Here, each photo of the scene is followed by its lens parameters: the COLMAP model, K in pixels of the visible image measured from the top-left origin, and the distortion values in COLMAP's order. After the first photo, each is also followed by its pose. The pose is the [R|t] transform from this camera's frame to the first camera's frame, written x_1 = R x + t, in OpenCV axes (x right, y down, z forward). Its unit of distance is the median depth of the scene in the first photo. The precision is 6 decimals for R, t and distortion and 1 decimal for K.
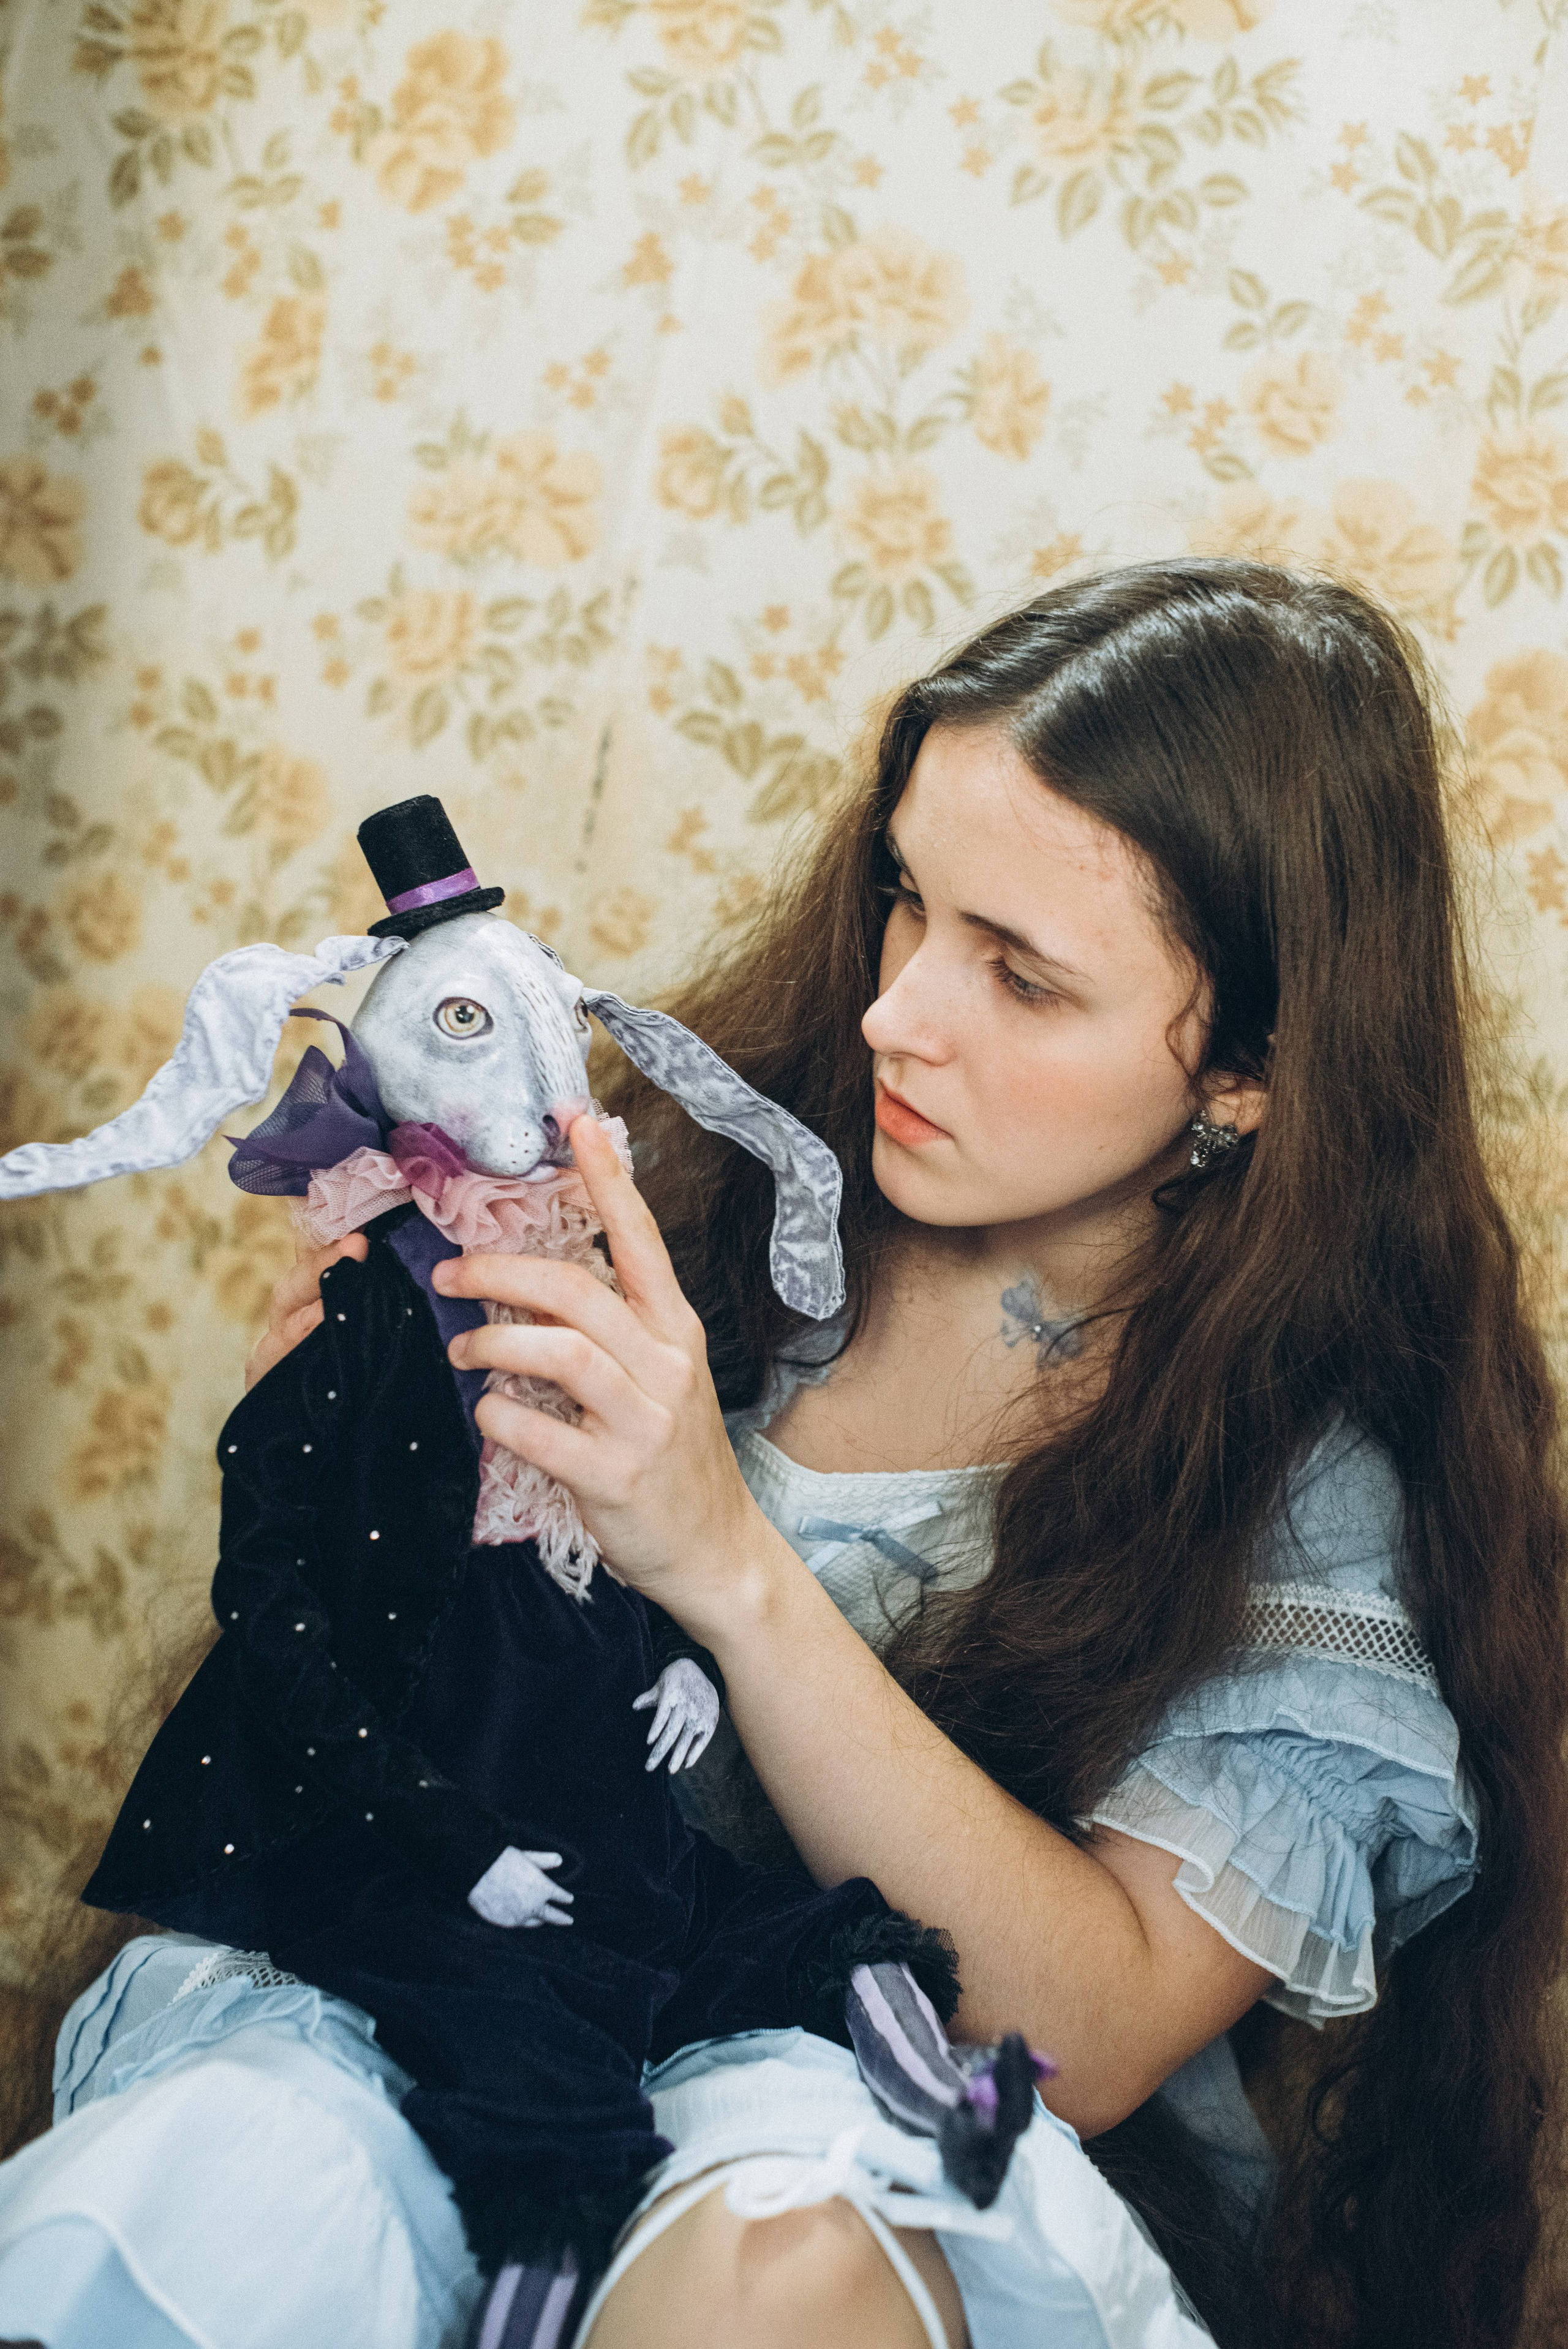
lens RADIAL K [[3328.3, 0, 810.8], [0, 3328.3, 1127.7], [0, 0, 1]] dist [0.027163, 0.000000]
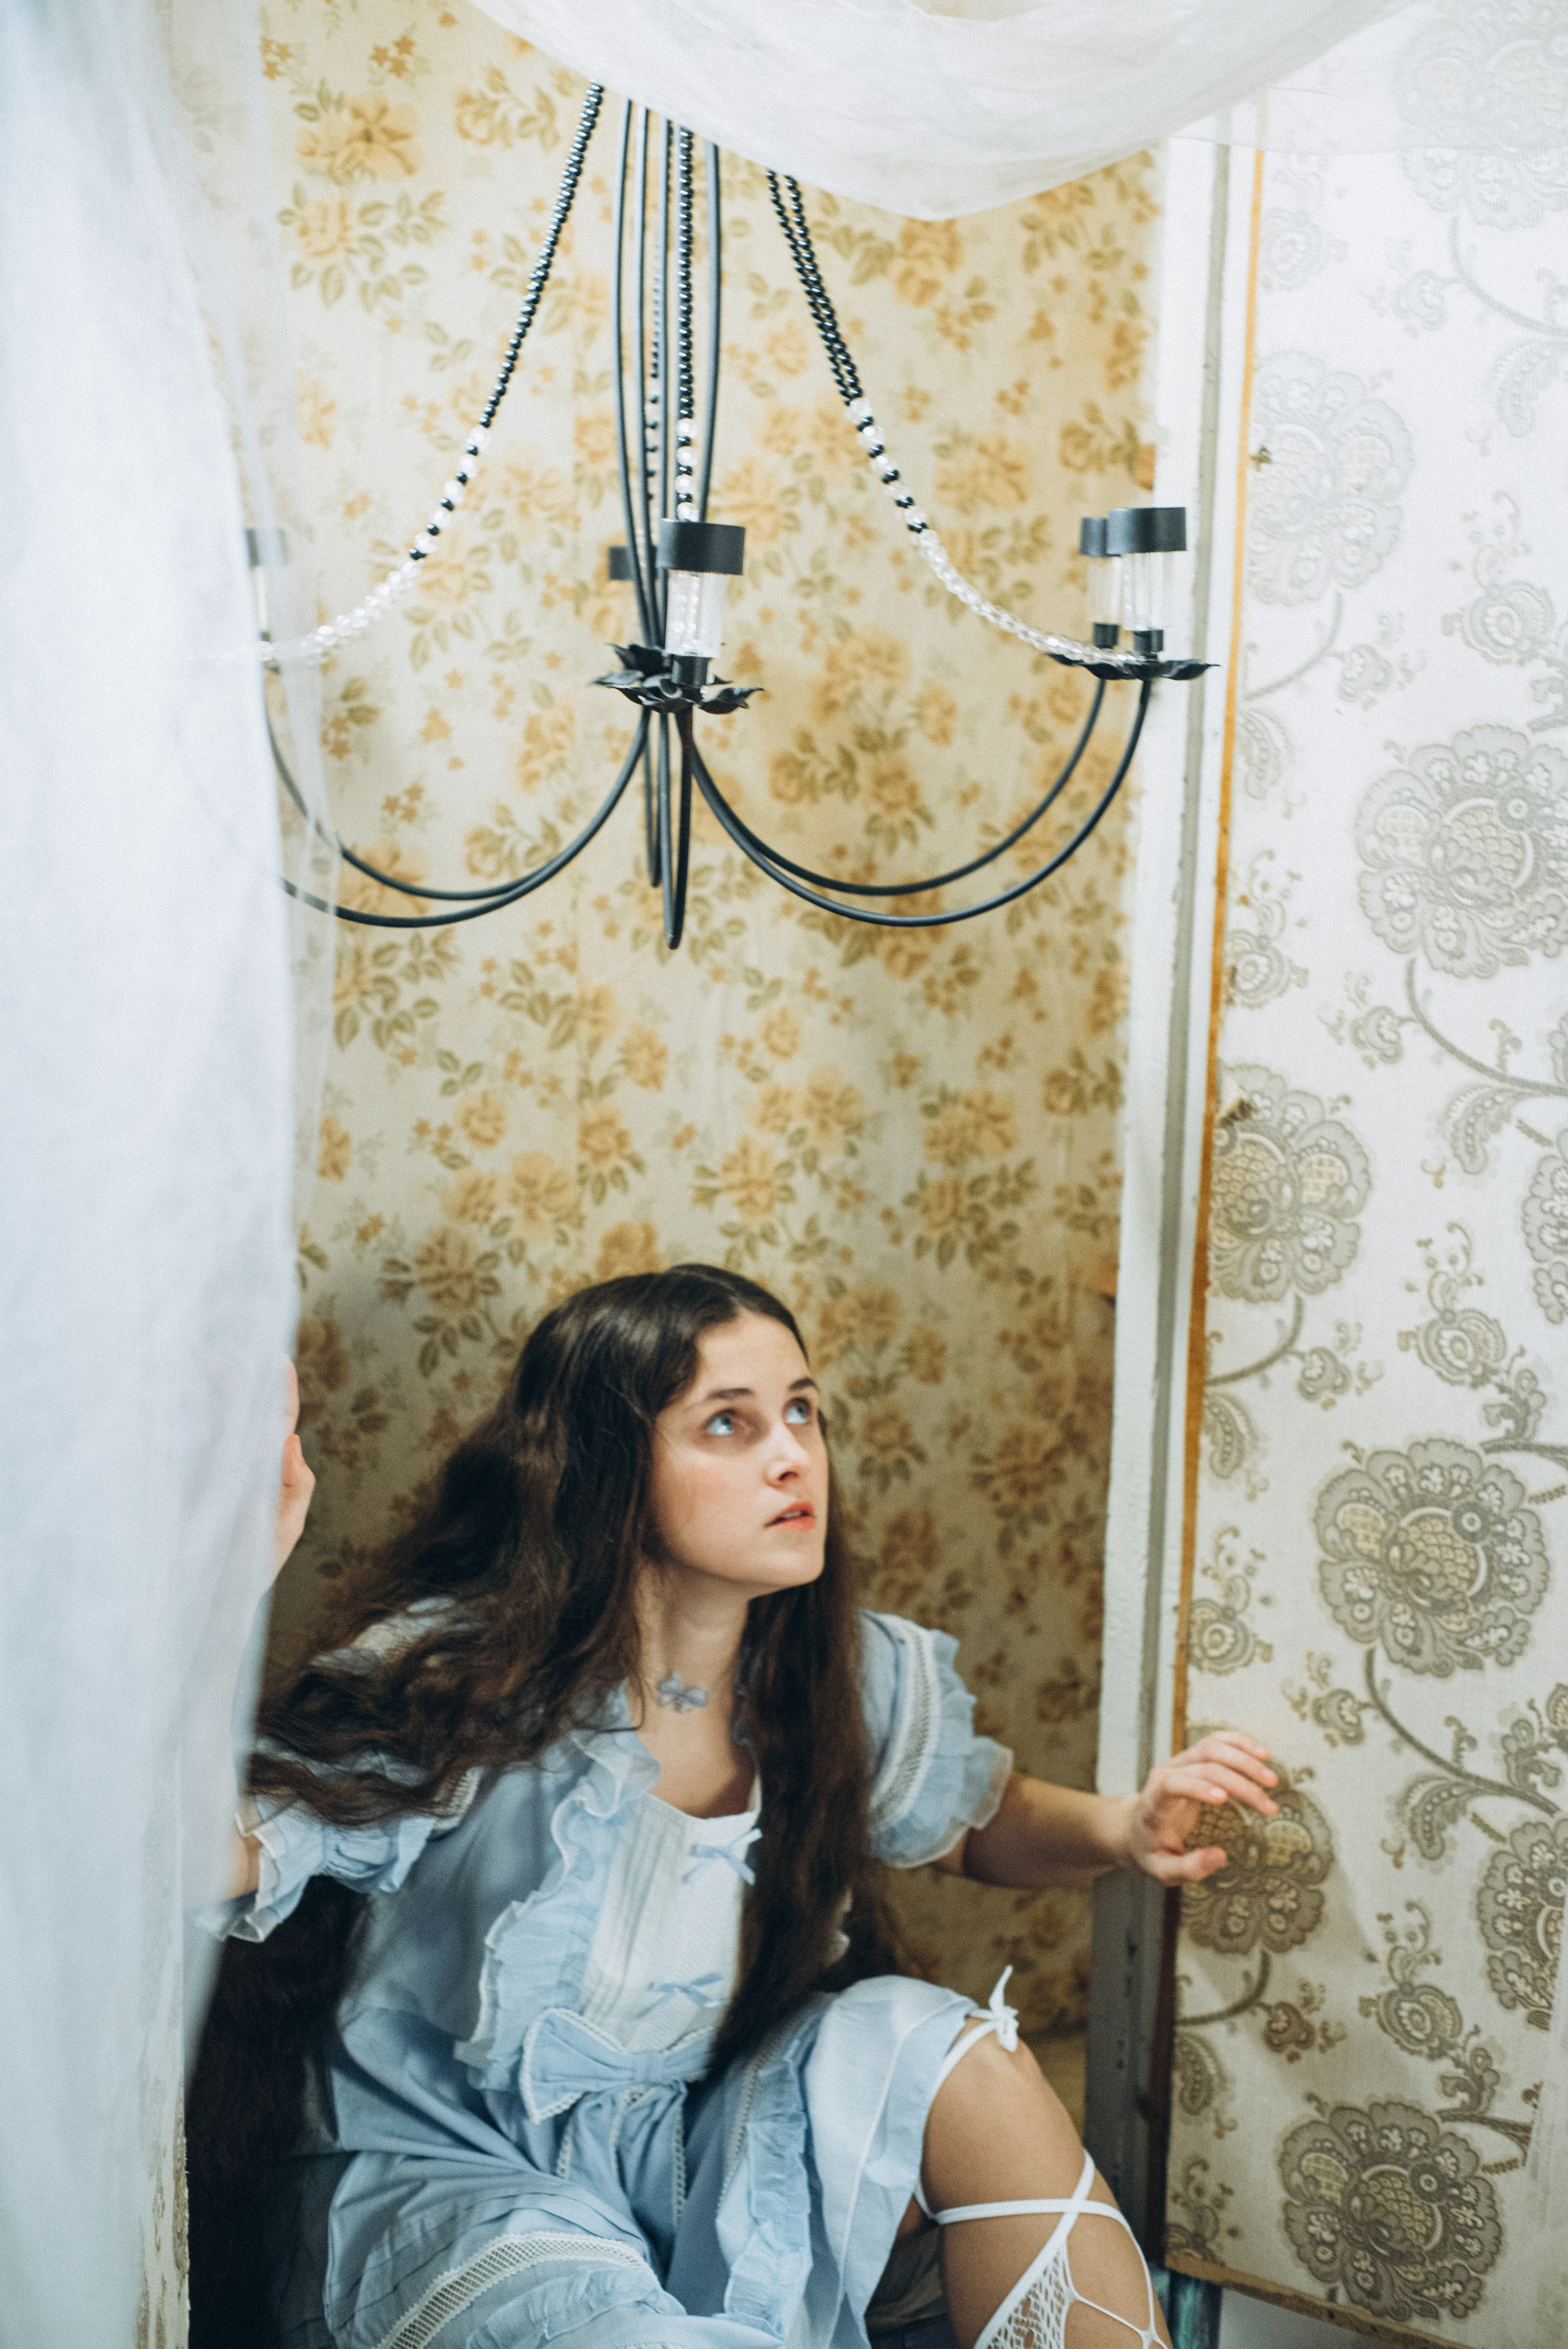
lens RADIAL K [[3328.3, 0, 773.9], [0, 3328.3, 1158.5], [0, 0, 1]] dist [0.027163, 0.000000]
pose [[0.692077, -0.259114, 0.673713, -0.890837], [0.164697, 0.965414, 0.202118, -0.501638], [-0.702784, -0.028922, 0.710816, -0.335832]]
